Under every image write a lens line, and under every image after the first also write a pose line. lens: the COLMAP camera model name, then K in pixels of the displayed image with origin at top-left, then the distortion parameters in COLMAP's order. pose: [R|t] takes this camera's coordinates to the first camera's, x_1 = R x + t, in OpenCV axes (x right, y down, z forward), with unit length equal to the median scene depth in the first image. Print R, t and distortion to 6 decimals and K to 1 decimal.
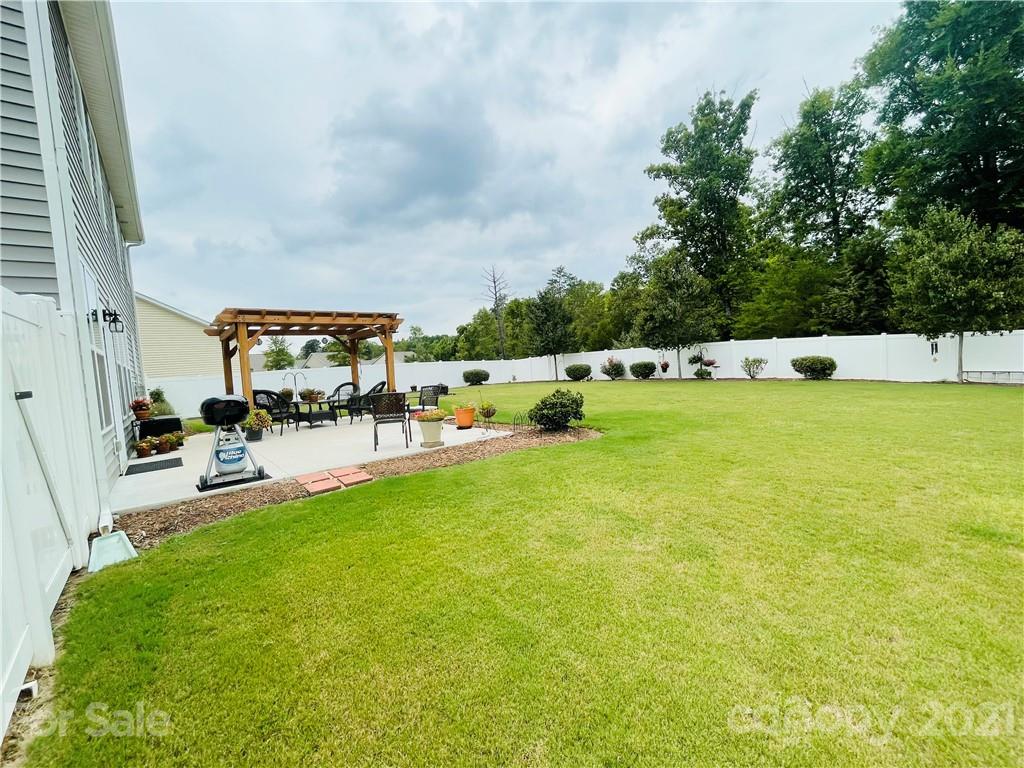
lens RADIAL K [[415.6, 0, 512.0], [0, 415.6, 384.0], [0, 0, 1]] dist [0.000168, 0.000068]
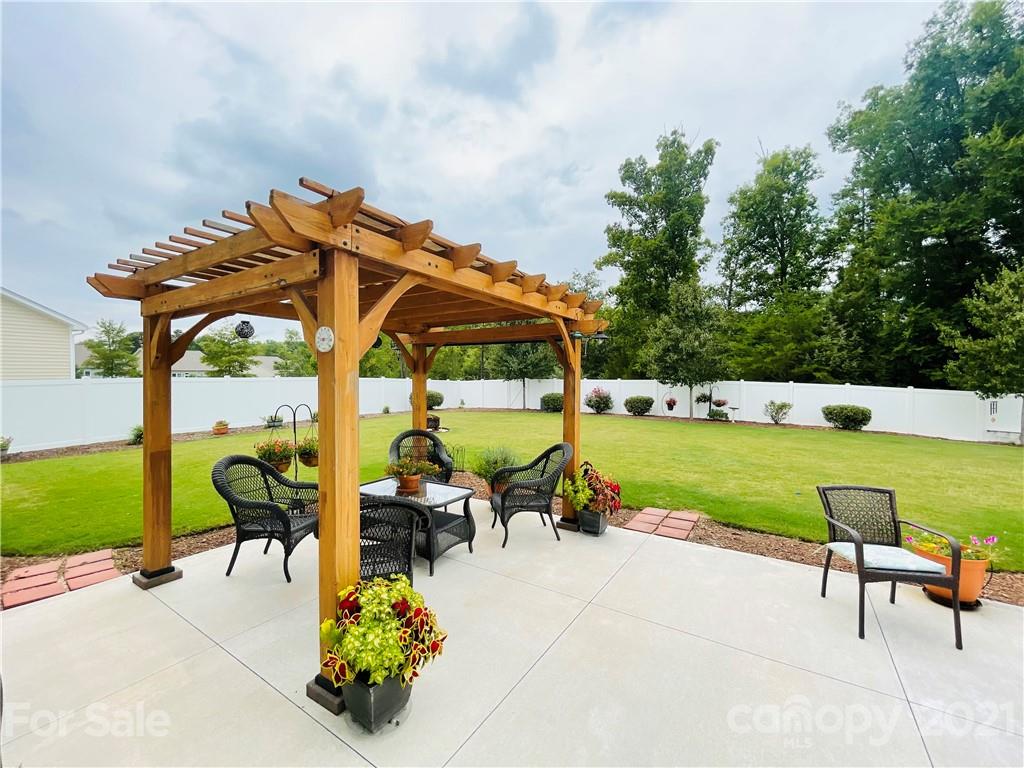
lens RADIAL K [[415.6, 0, 512.0], [0, 415.6, 384.0], [0, 0, 1]] dist [0.000168, 0.000068]
pose [[0.951468, 0.069849, 0.299715, -0.222362], [-0.055165, 0.996838, -0.057187, -0.014089], [-0.302761, 0.037878, 0.952313, 0.250364]]
